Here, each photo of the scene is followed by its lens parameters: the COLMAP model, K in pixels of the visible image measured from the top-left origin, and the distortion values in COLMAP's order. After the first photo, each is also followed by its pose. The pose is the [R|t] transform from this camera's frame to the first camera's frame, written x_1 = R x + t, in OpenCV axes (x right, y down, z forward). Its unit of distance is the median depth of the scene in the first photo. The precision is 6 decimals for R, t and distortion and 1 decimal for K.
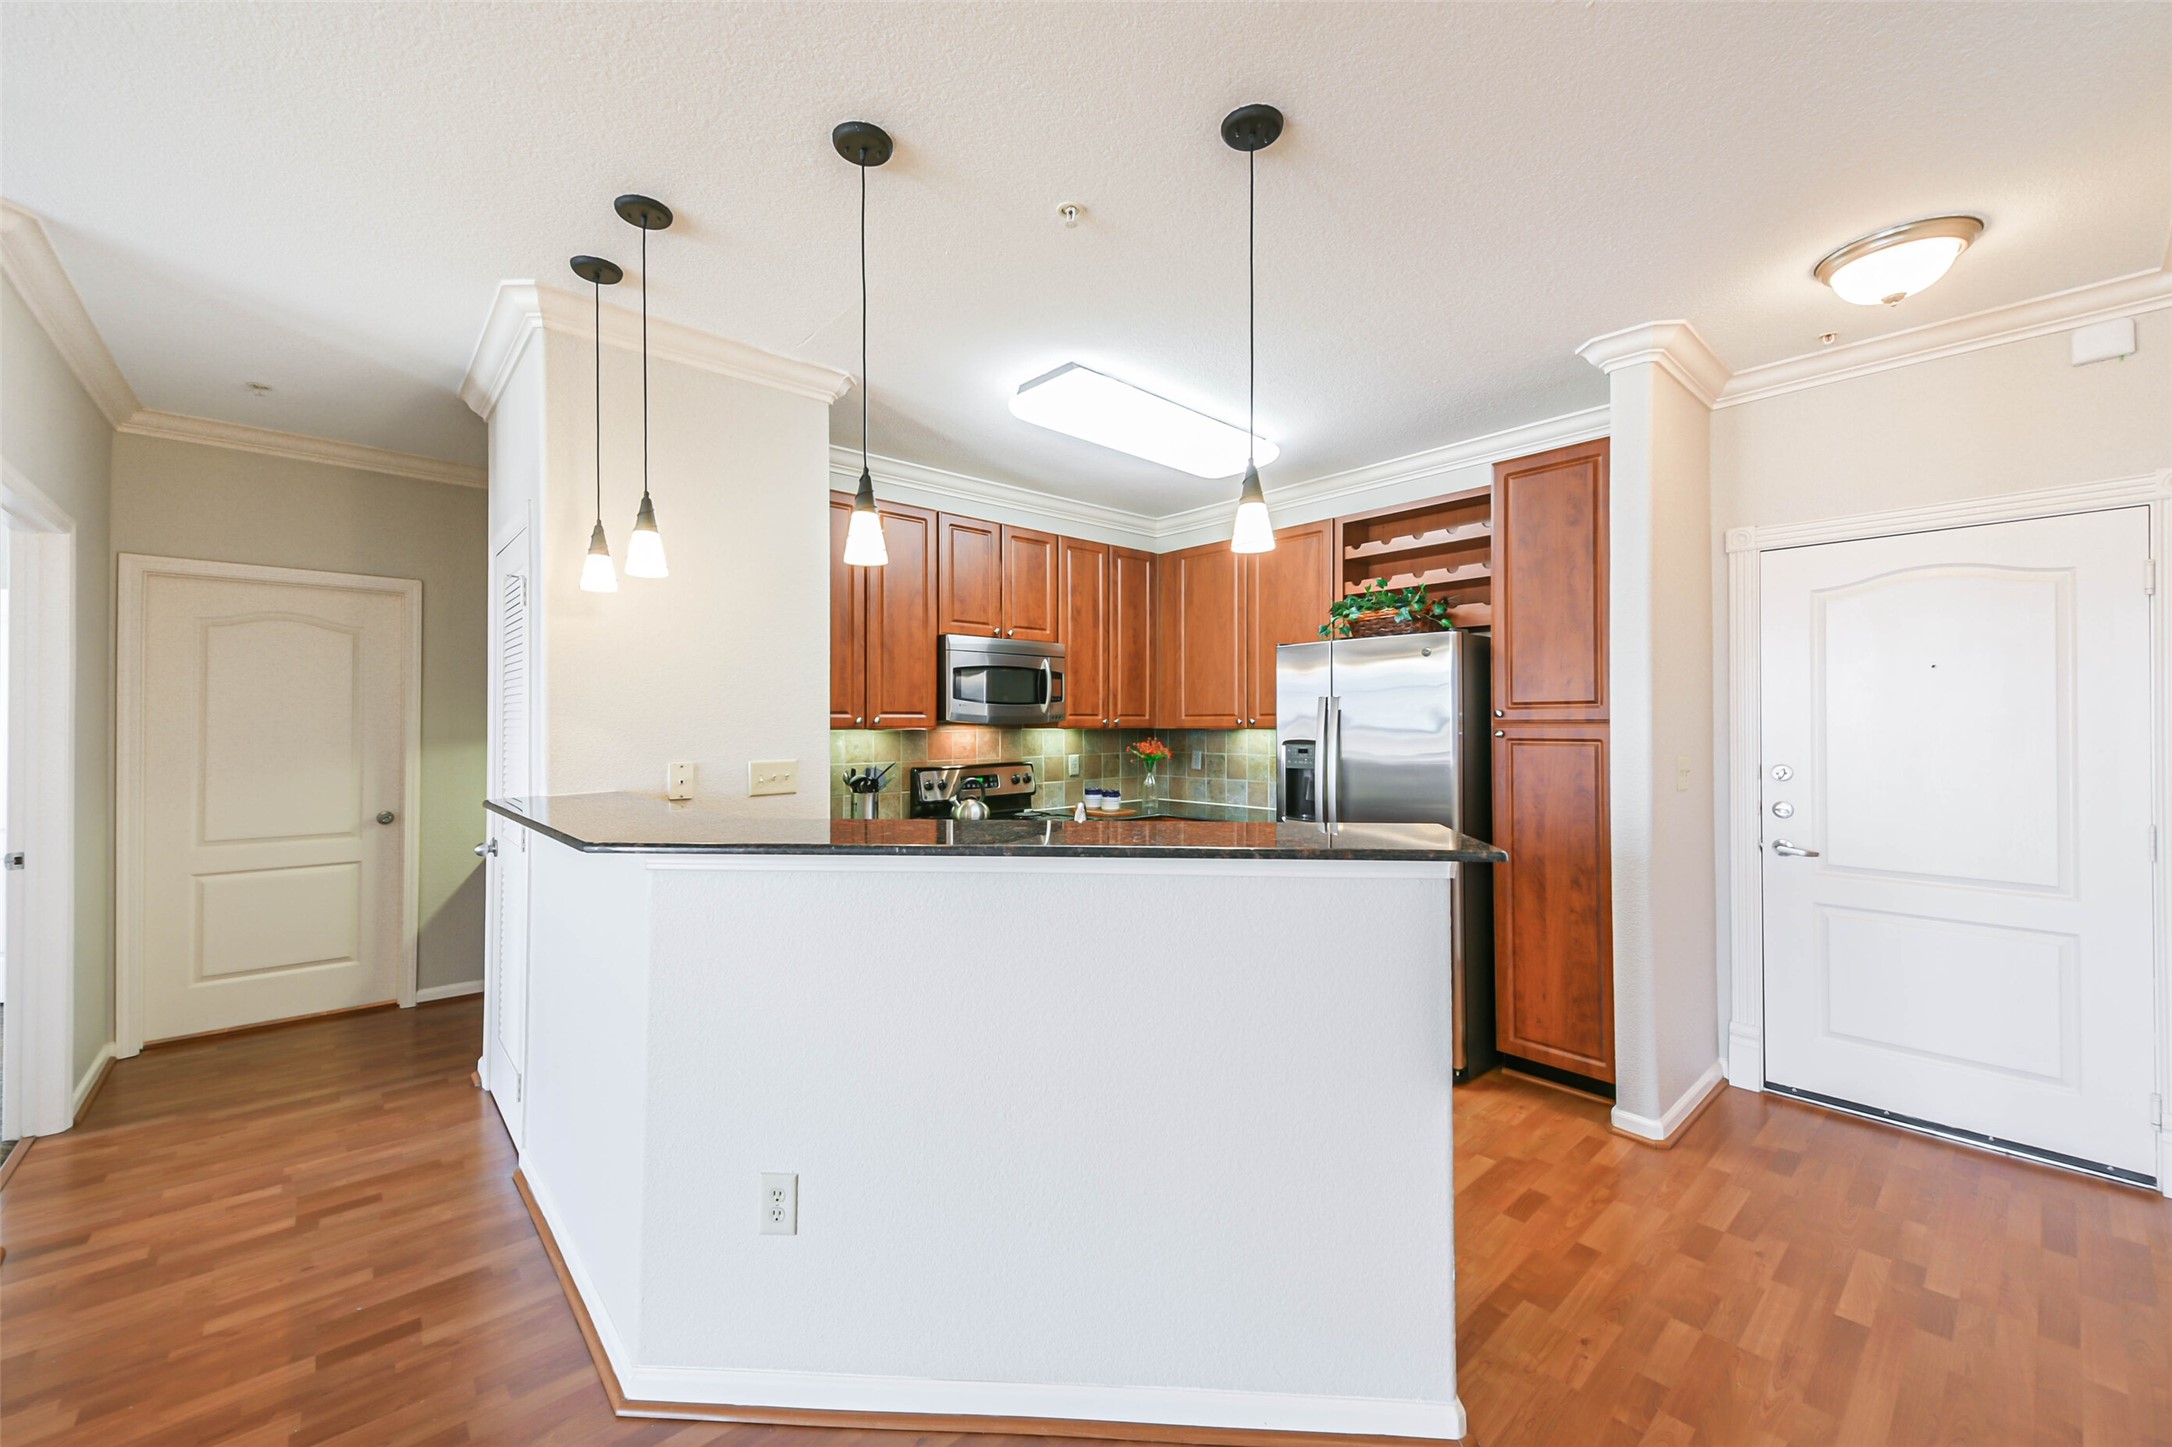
lens RADIAL K [[853.3, 0, 1078.0], [0, 853.3, 714.3], [0, 0, 1]] dist [0.024411, -0.007132]
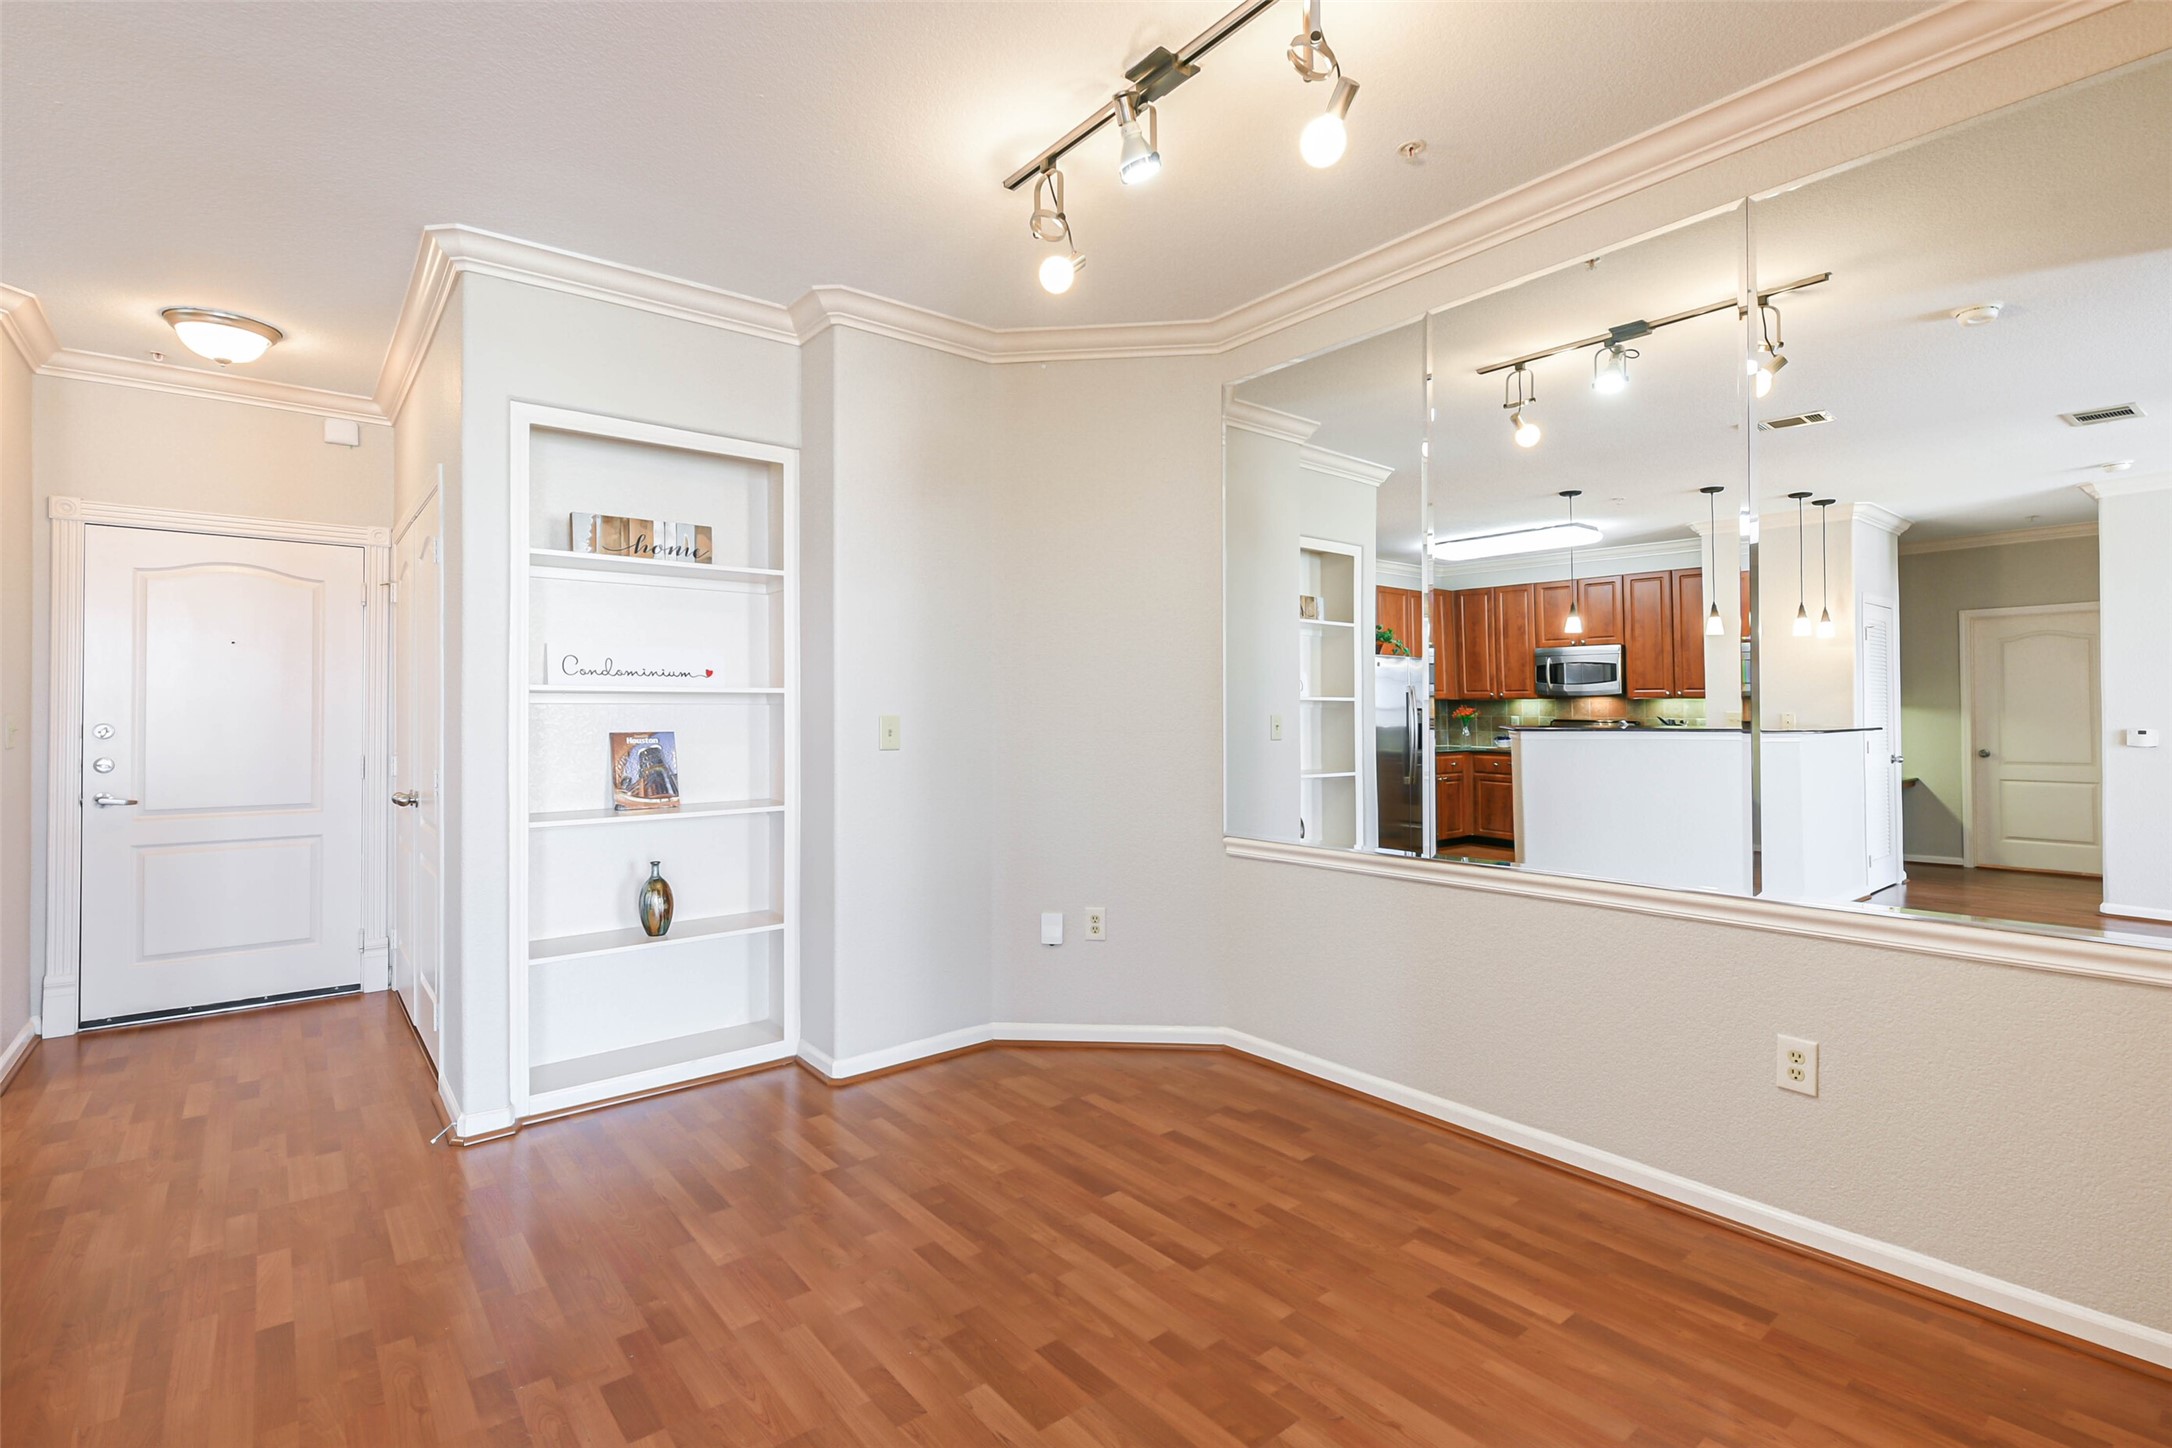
lens RADIAL K [[998.1, 0, 1080.9], [0, 998.1, 707.2], [0, 0, 1]] dist [0.010313, -0.005546]
pose [[0.043358, 0.010144, 0.999008, -0.309192], [-0.009053, 0.999911, -0.009761, 0.030504], [-0.999019, -0.008621, 0.043446, -0.221545]]
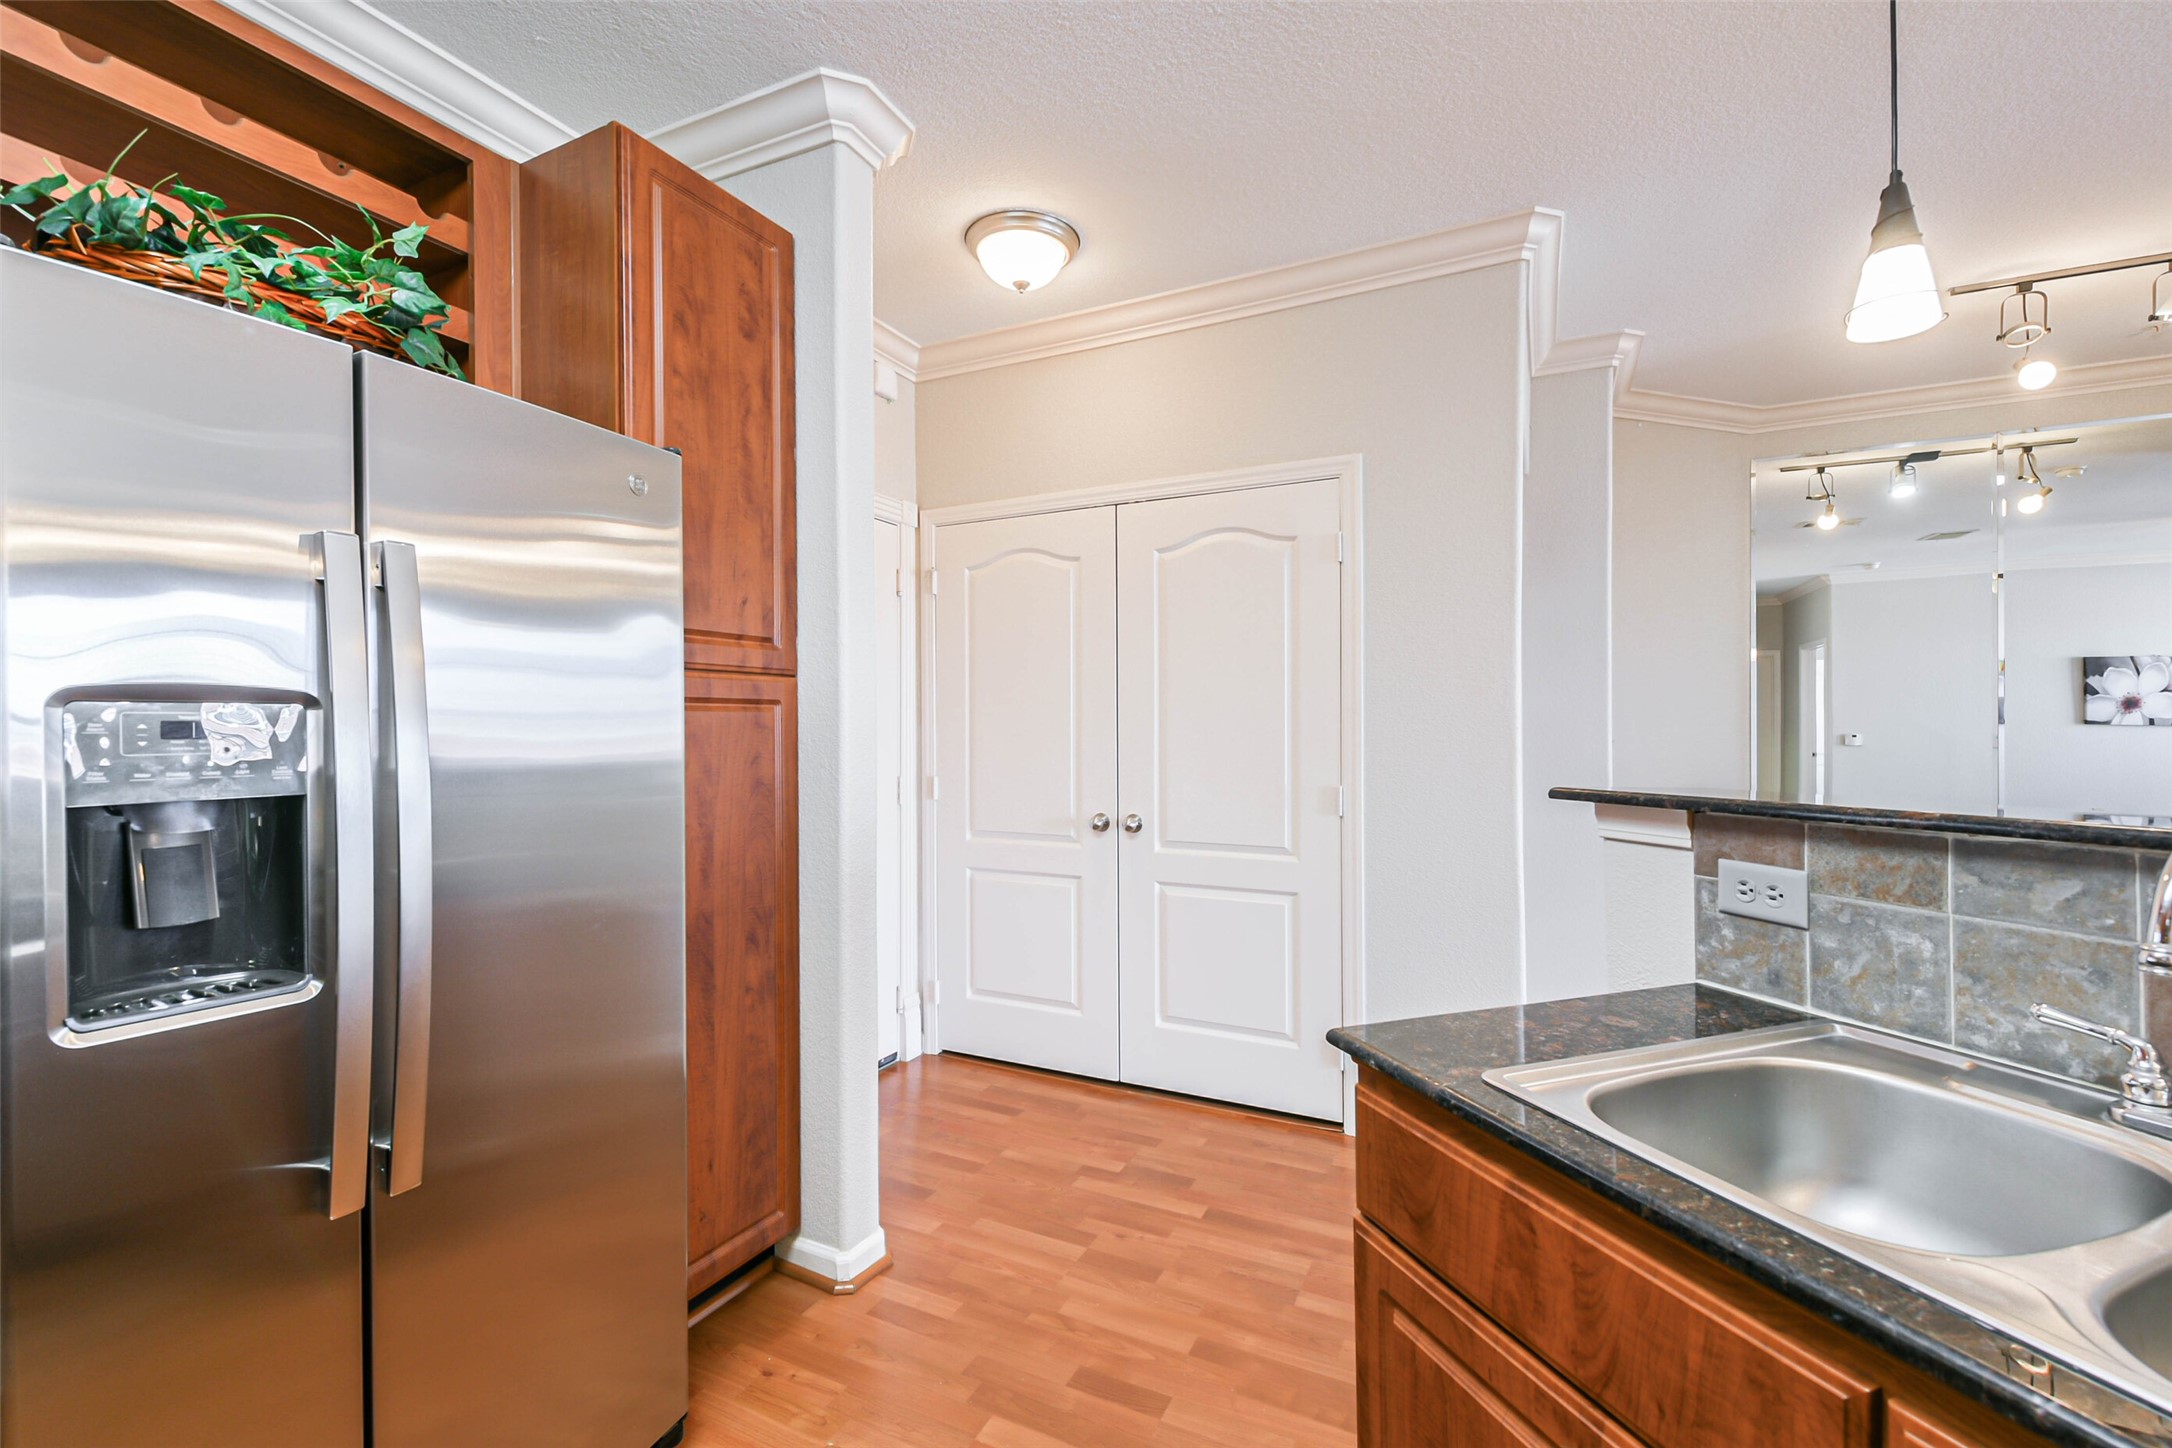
lens RADIAL K [[923.9, 0, 1078.5], [0, 923.9, 728.4], [0, 0, 1]] dist [0.019378, -0.008190]
pose [[-0.378588, 0.001619, 0.925564, -0.078398], [-0.004917, 0.999981, -0.003760, 0.038959], [-0.925552, -0.005974, -0.378573, 0.801031]]
